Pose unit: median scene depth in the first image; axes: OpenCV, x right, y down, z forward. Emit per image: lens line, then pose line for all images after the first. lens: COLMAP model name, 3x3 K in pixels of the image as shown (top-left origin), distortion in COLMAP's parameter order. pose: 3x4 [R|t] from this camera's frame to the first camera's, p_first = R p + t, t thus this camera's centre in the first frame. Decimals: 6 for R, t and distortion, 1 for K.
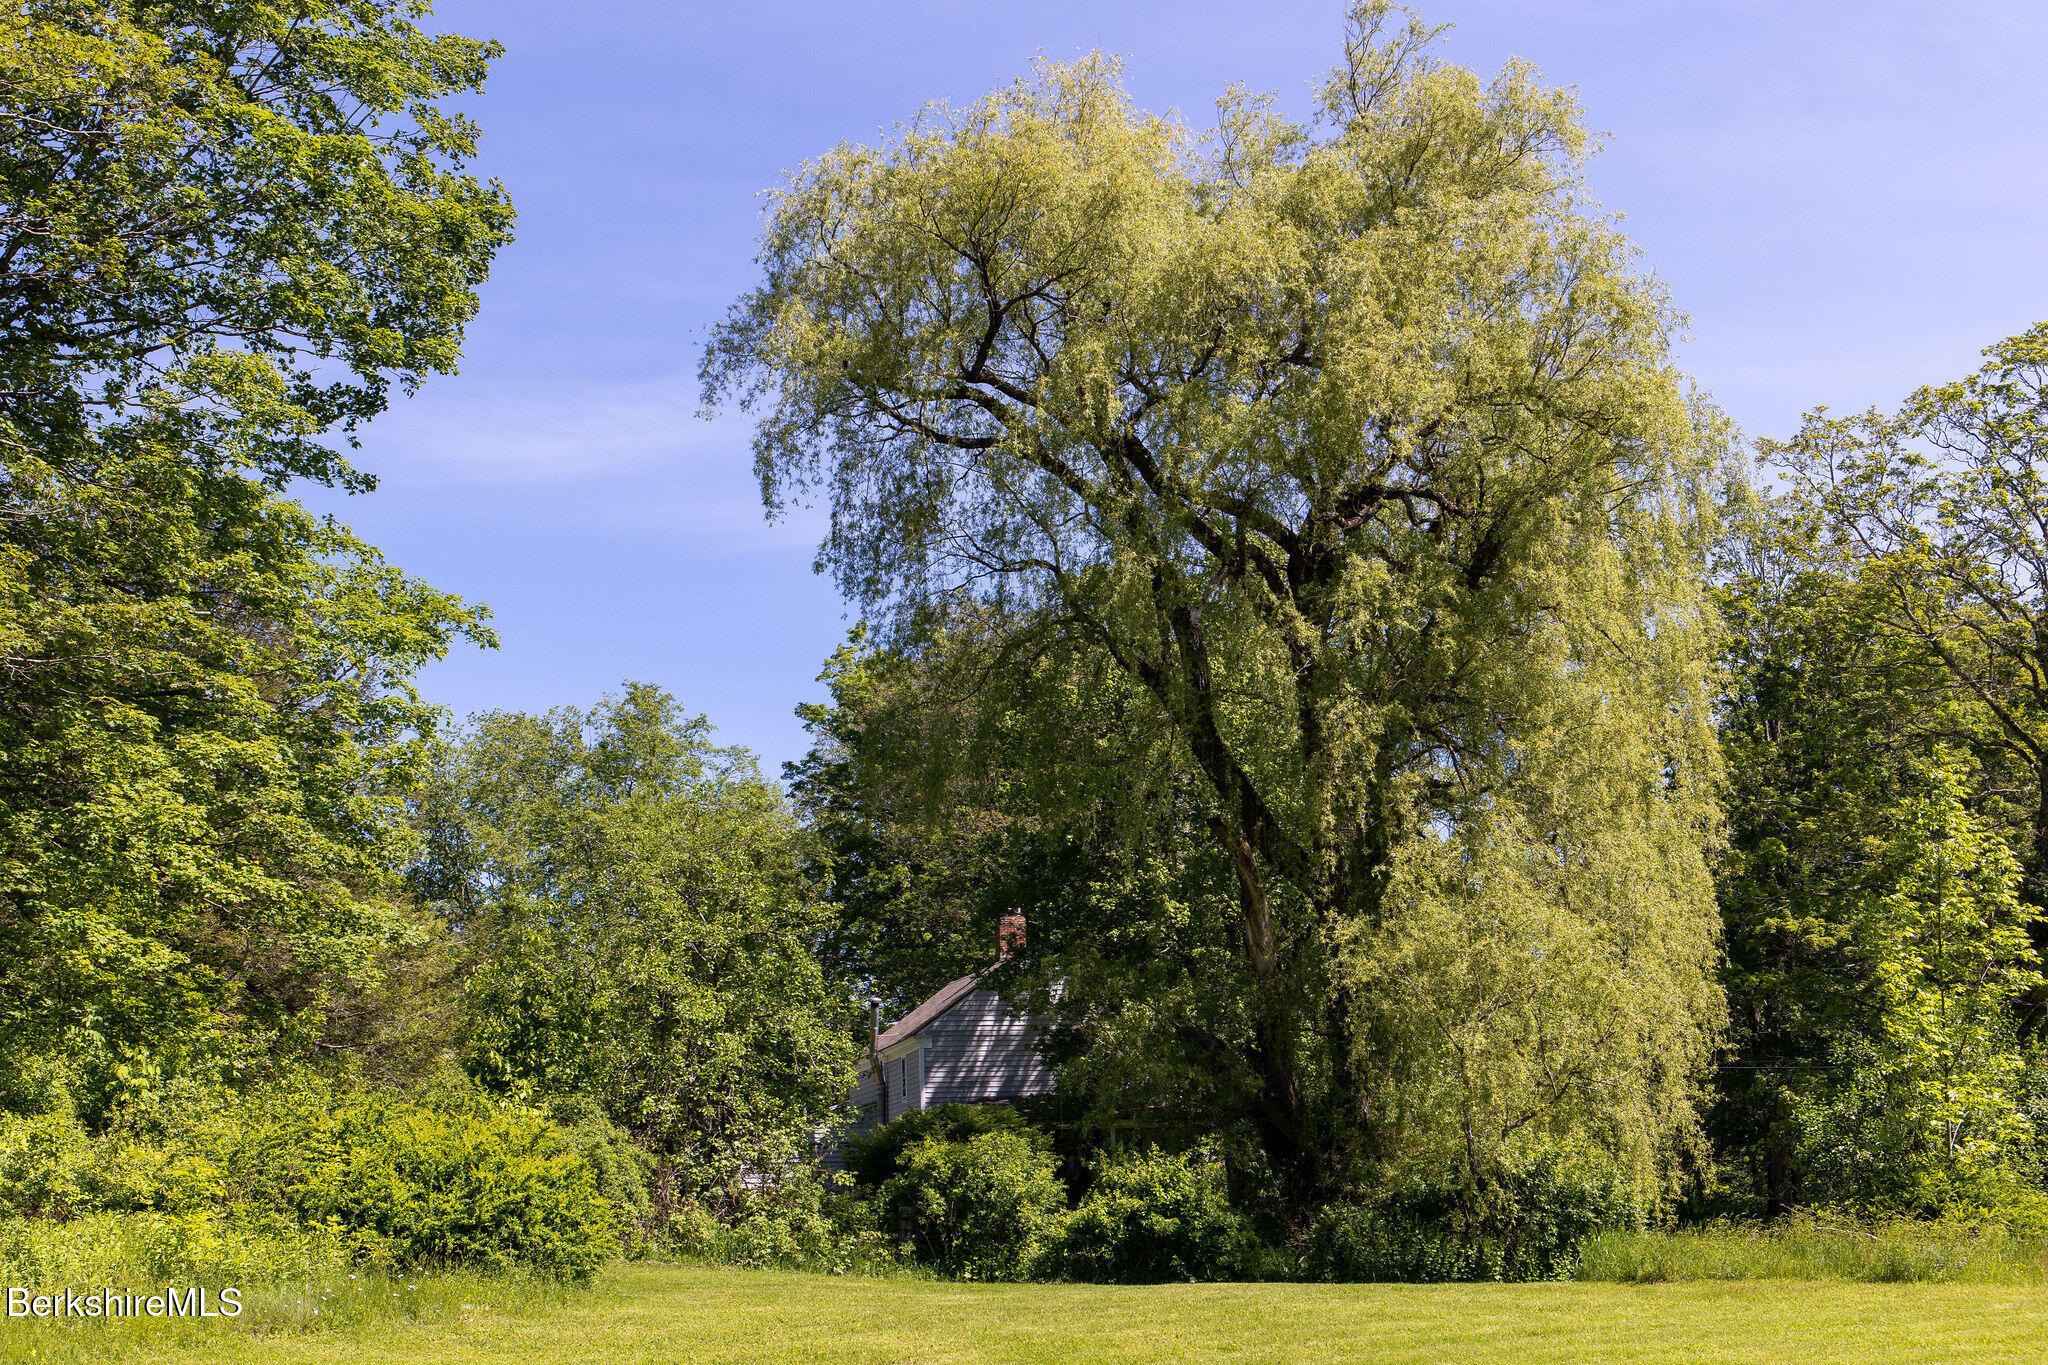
lens RADIAL K [[2488.9, 0, 1024.0], [0, 2488.9, 682.5], [0, 0, 1]] dist [-0.001558, -0.000474]
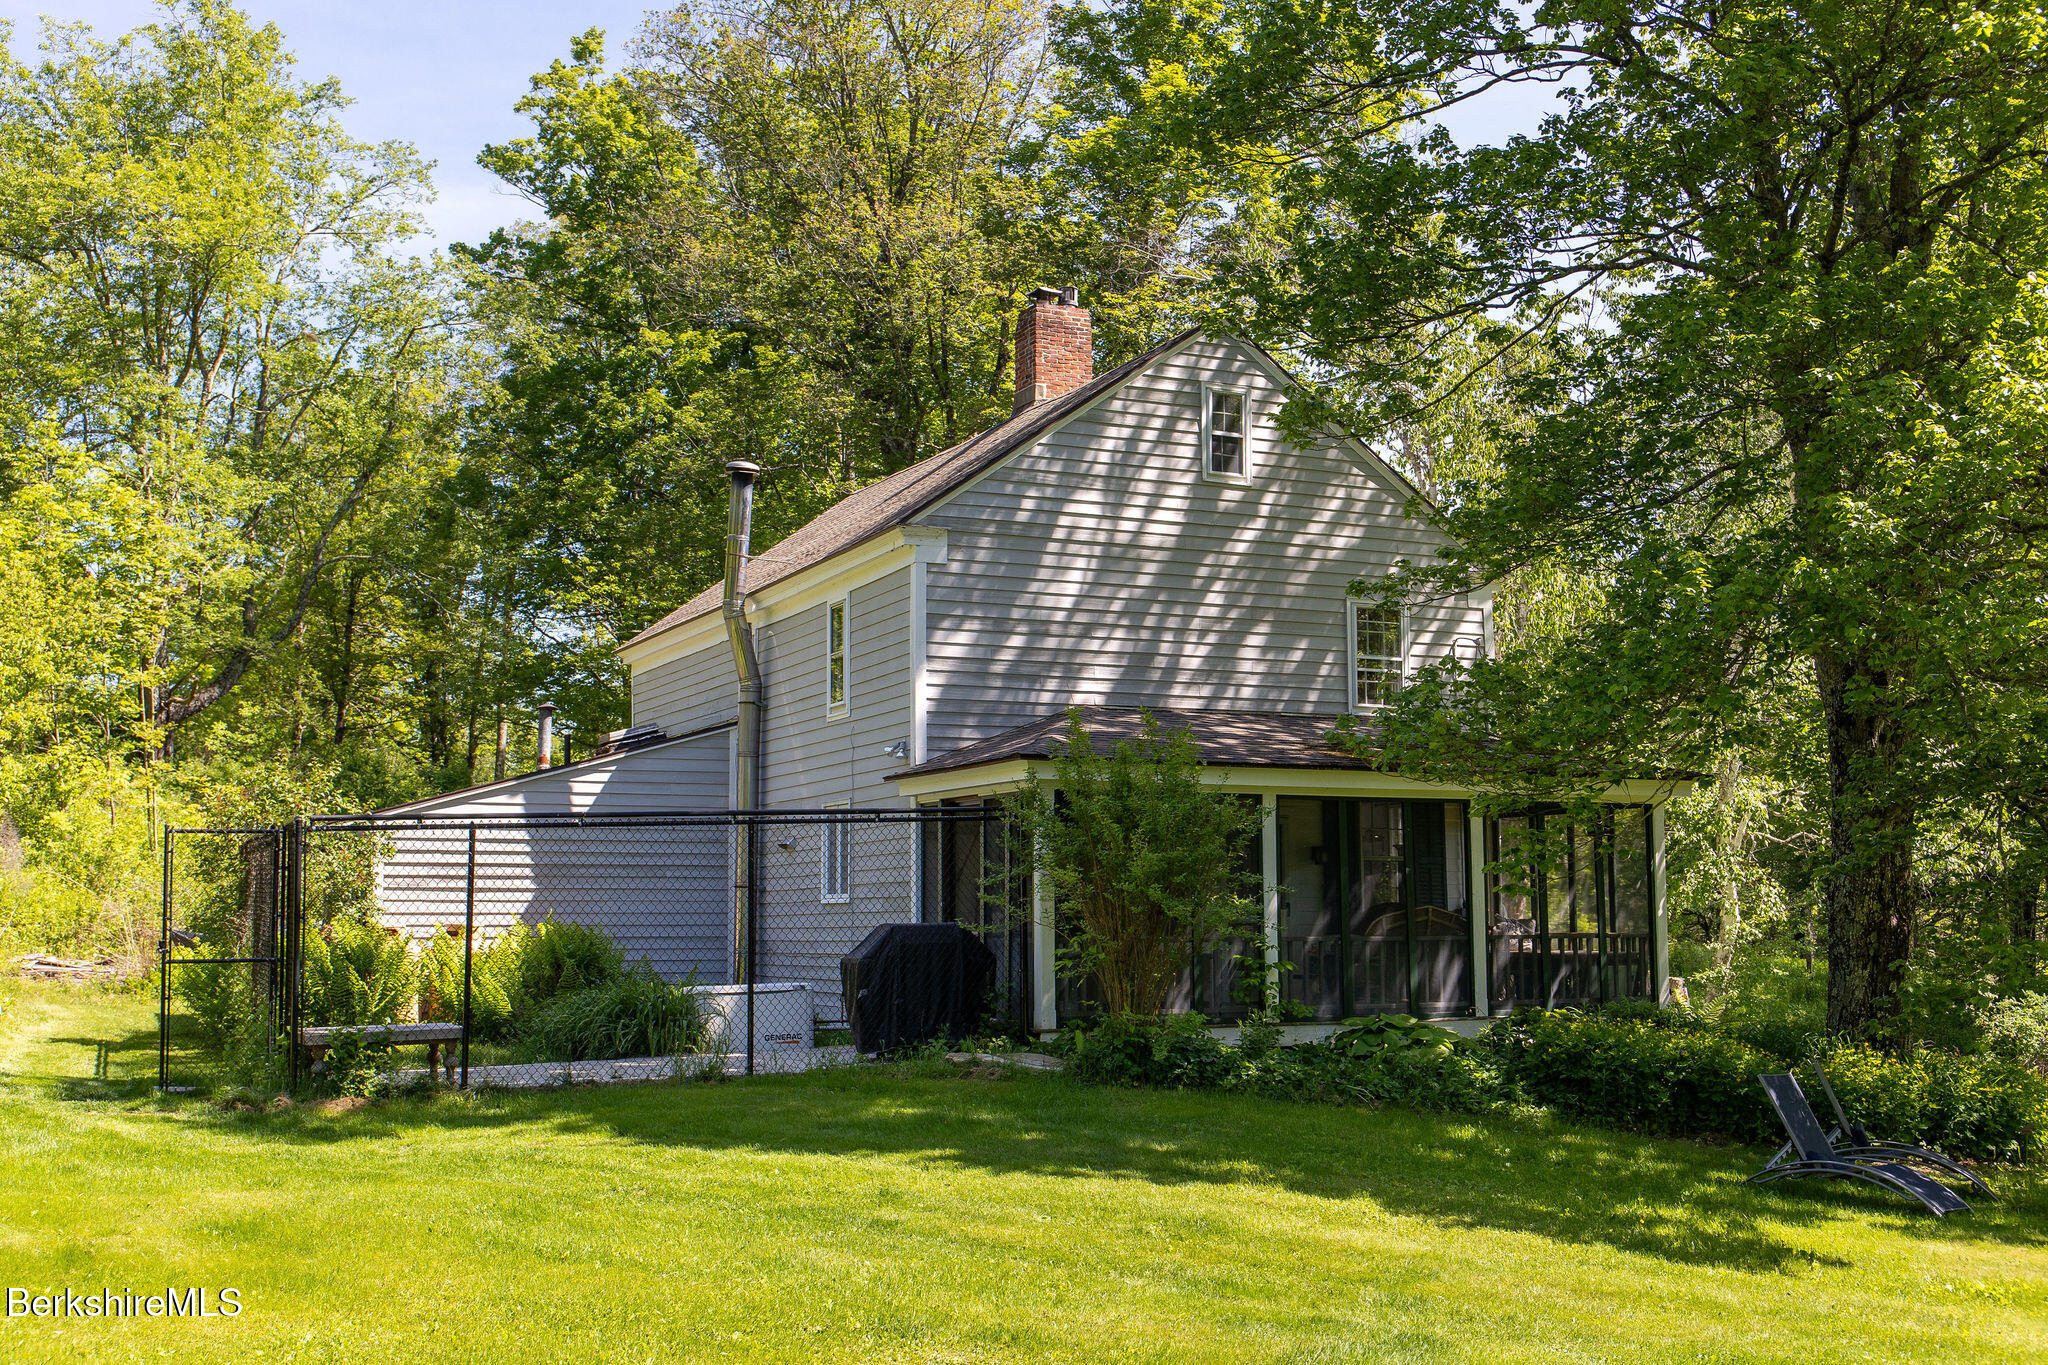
lens RADIAL K [[2202.4, 0, 1024.0], [0, 2202.4, 682.5], [0, 0, 1]] dist [-0.001262, -0.001367]
pose [[0.982816, 0.044939, 0.179035, -0.080994], [-0.062741, 0.993494, 0.095041, 0.131665], [-0.173600, -0.104641, 0.979241, 0.677918]]
